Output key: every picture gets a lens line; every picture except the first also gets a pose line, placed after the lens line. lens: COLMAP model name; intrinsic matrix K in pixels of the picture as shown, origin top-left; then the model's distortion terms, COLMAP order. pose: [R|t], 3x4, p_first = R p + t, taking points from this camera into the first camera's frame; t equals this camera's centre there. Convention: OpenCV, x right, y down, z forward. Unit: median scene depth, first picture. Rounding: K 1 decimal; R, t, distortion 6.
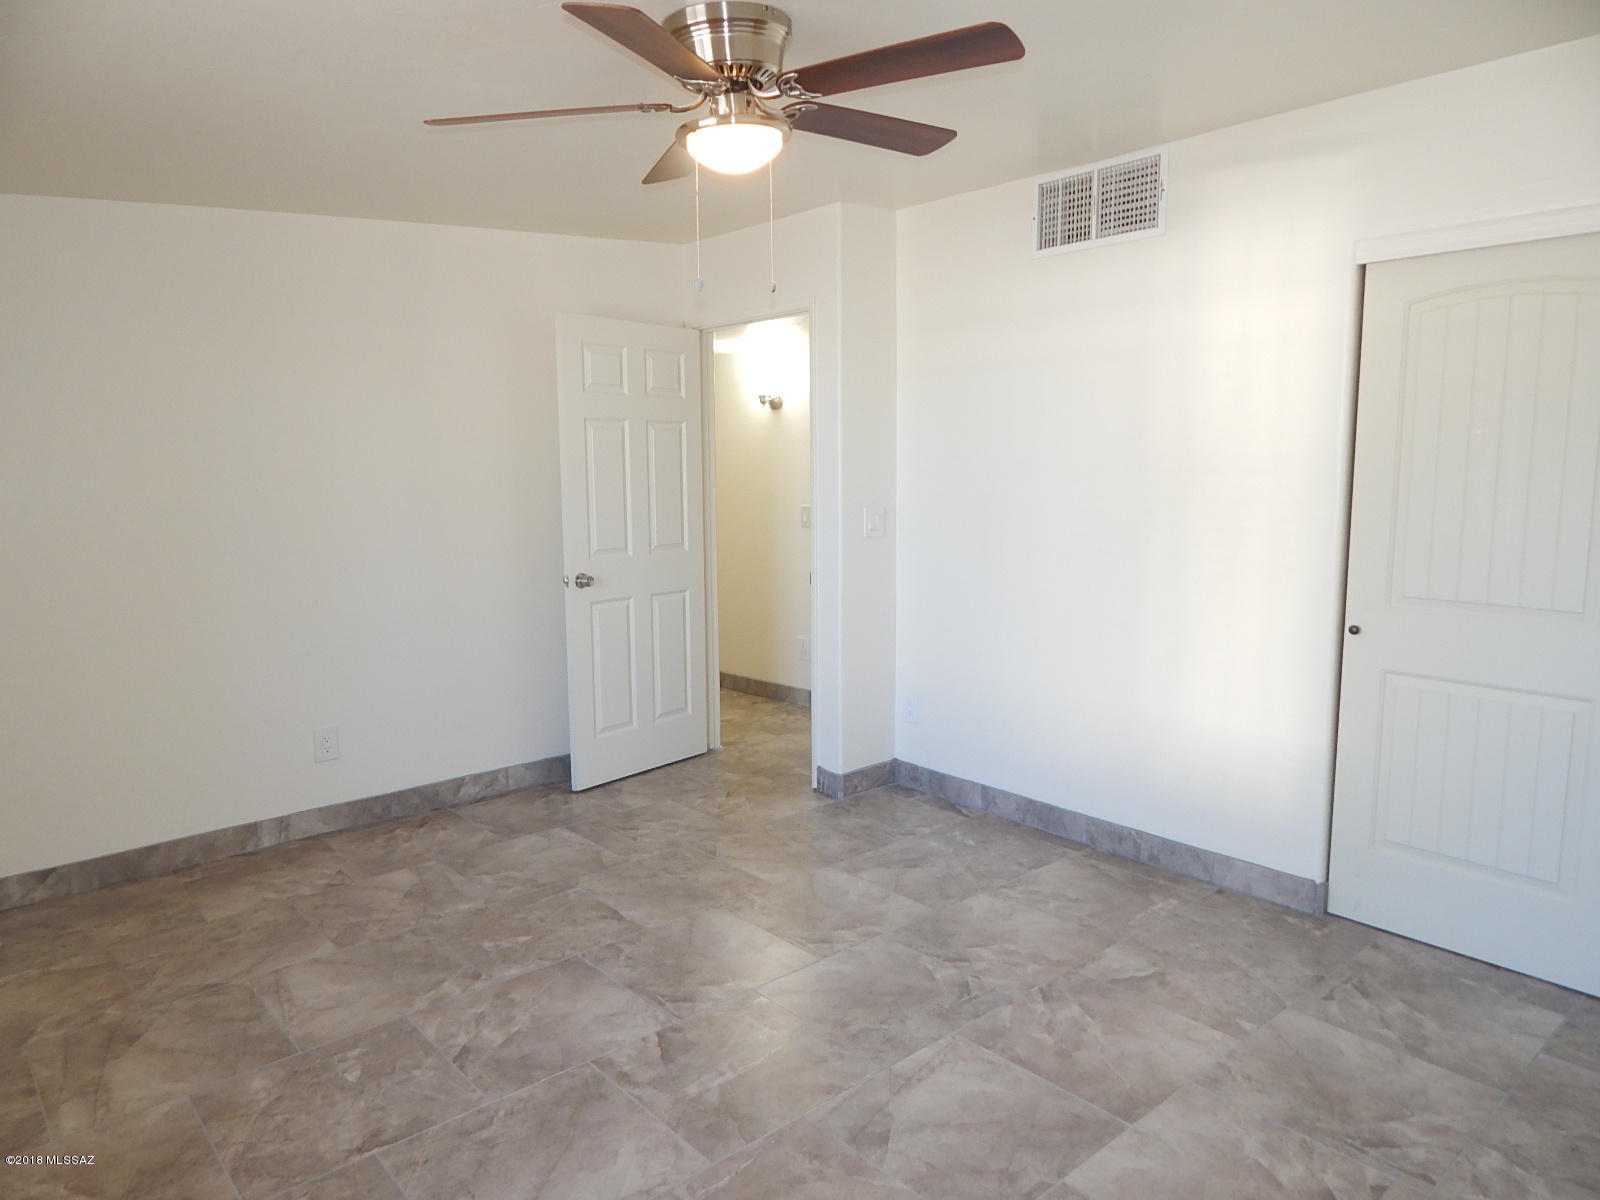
lens RADIAL K [[1074.5, 0, 800.0], [0, 1074.5, 600.0], [0, 0, 1]] dist [0.020365, -0.000297]
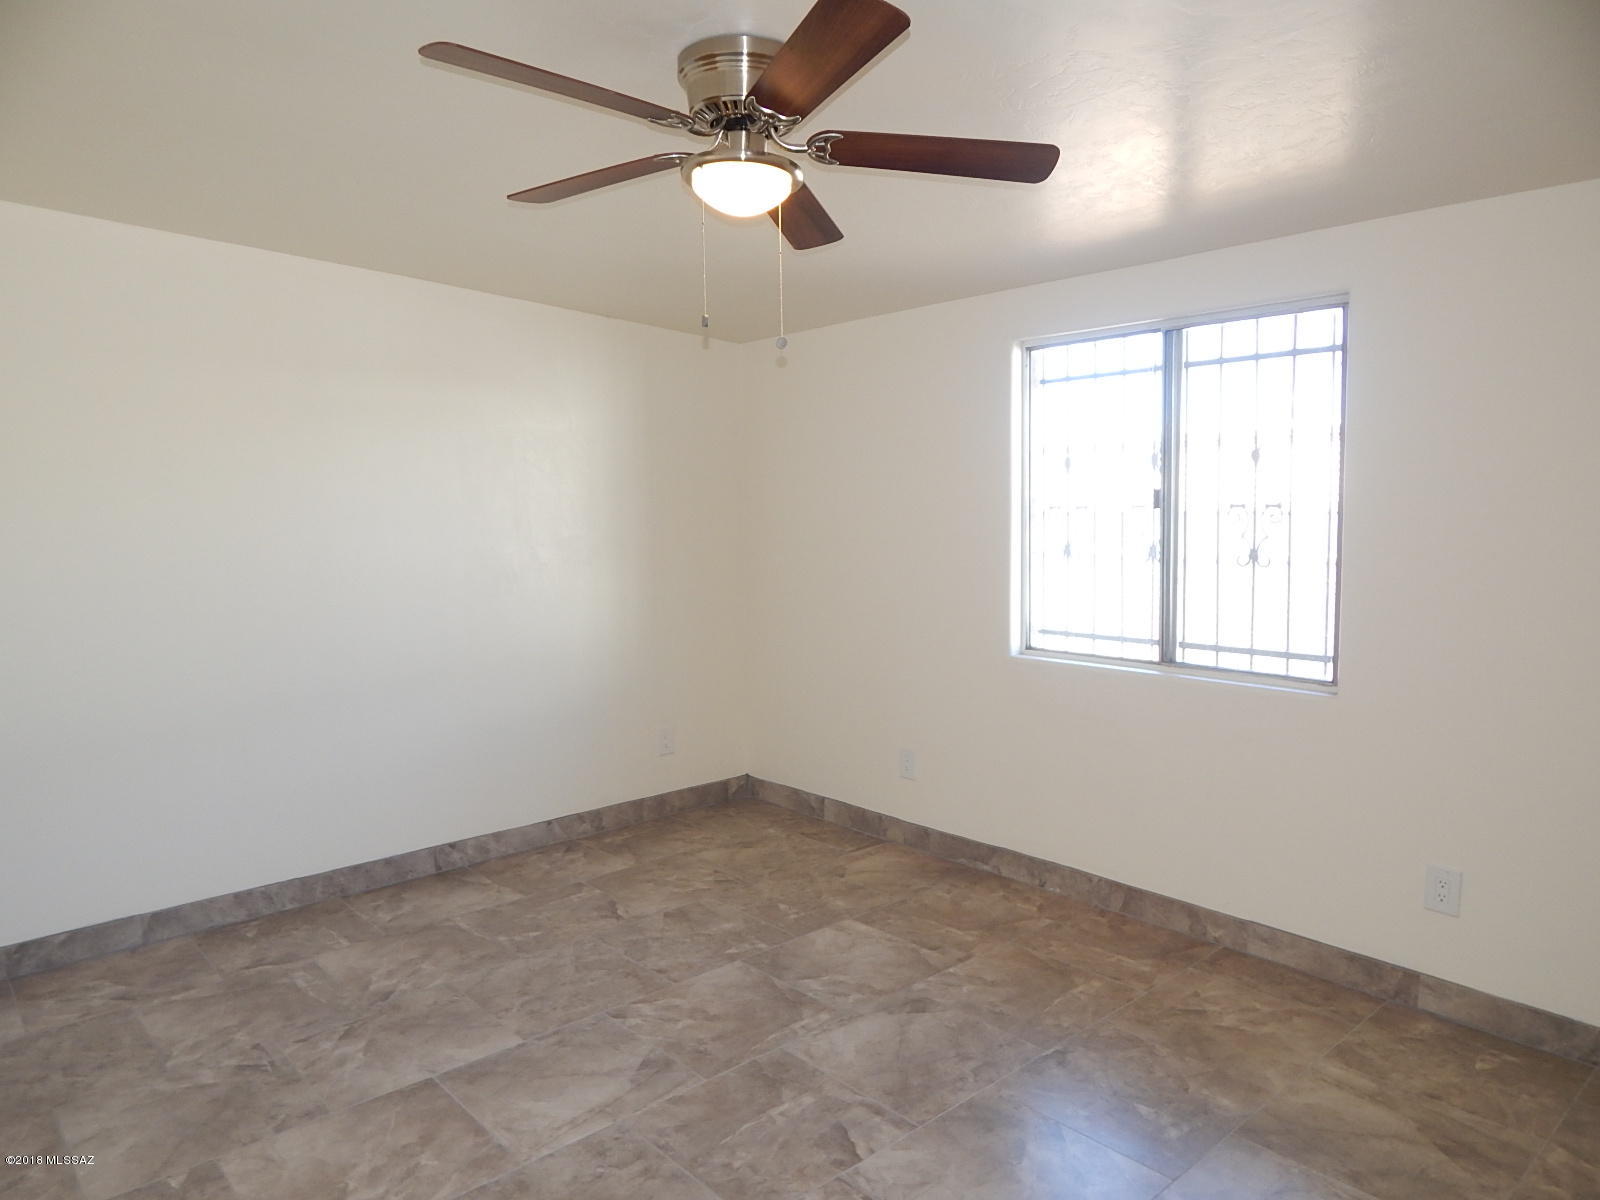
lens RADIAL K [[1074.5, 0, 800.0], [0, 1074.5, 600.0], [0, 0, 1]] dist [0.020365, -0.000297]
pose [[-0.999781, 0.019292, -0.008061, -0.084401], [0.016988, 0.974285, 0.224678, -0.243903], [0.012188, 0.224492, -0.974400, 1.749218]]
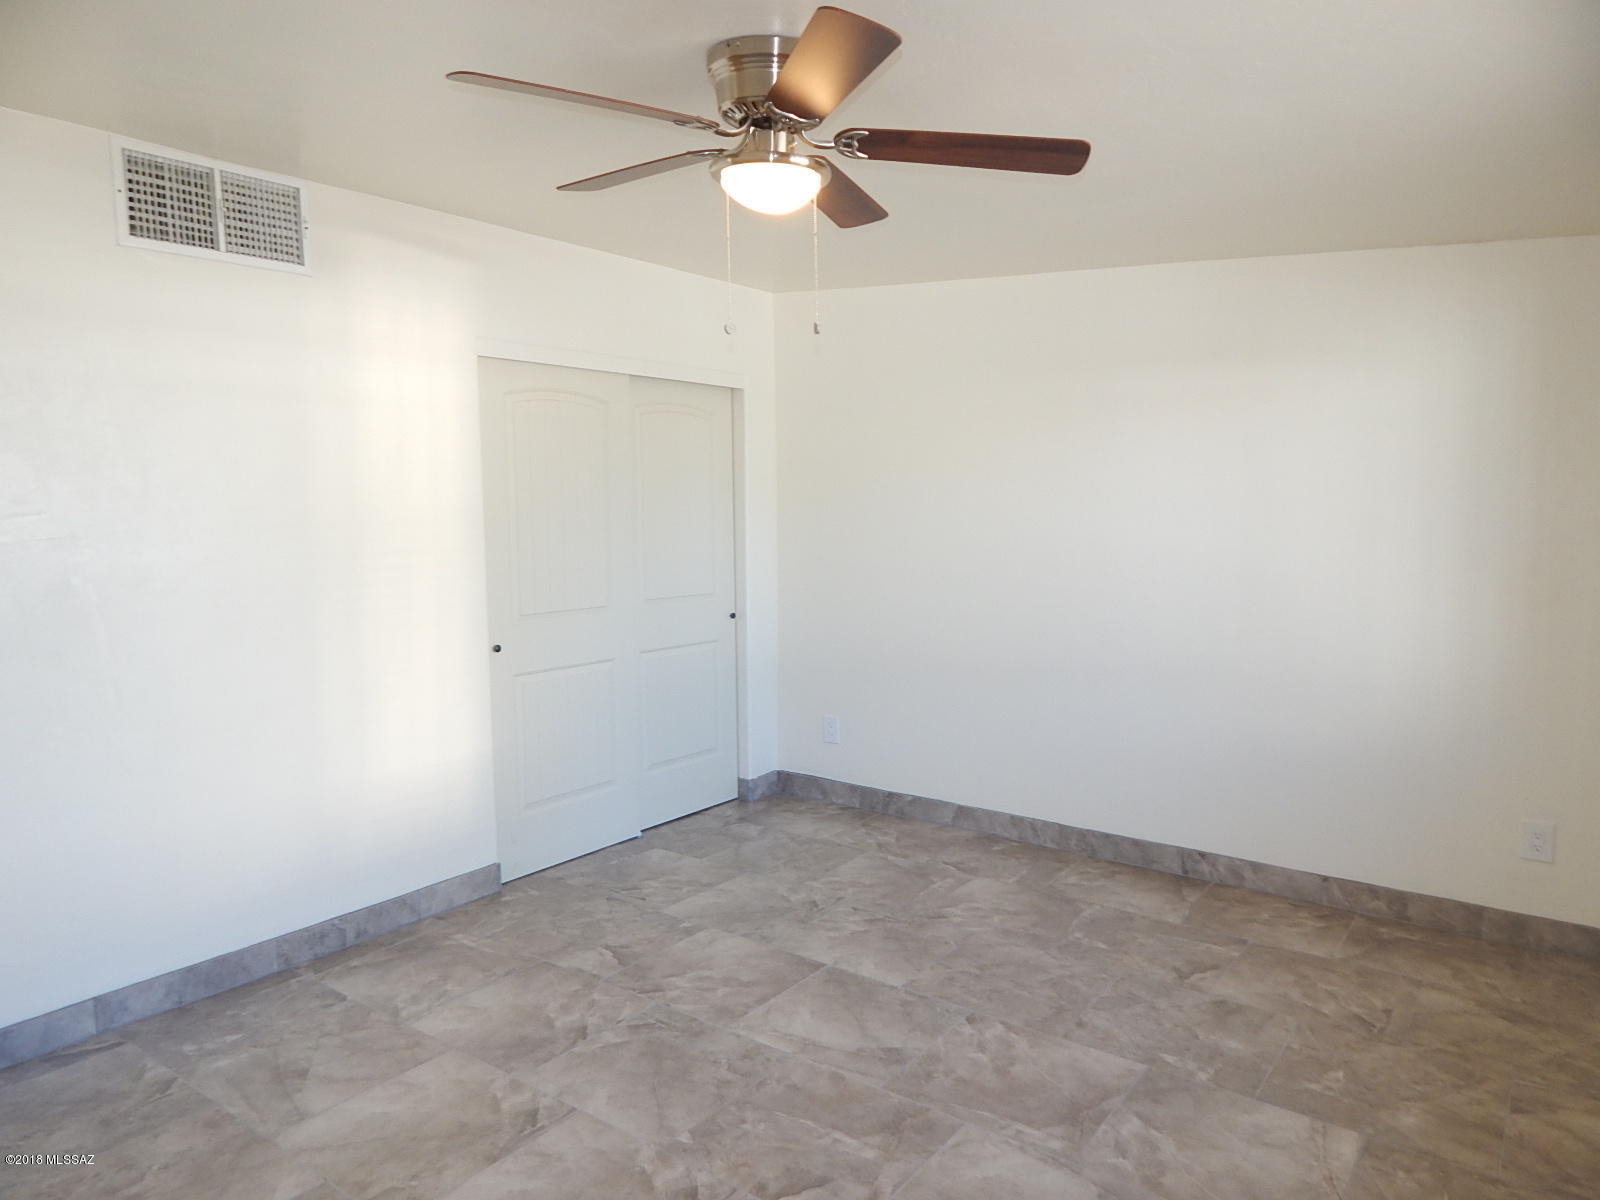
lens RADIAL K [[1074.6, 0, 807.1], [0, 1074.6, 593.6], [0, 0, 1]] dist [0.060237, -0.045837]
pose [[-0.214580, -0.080631, 0.973373, -0.913471], [0.133882, 0.984751, 0.111088, -0.148810], [-0.967487, 0.154154, -0.200512, 1.063592]]
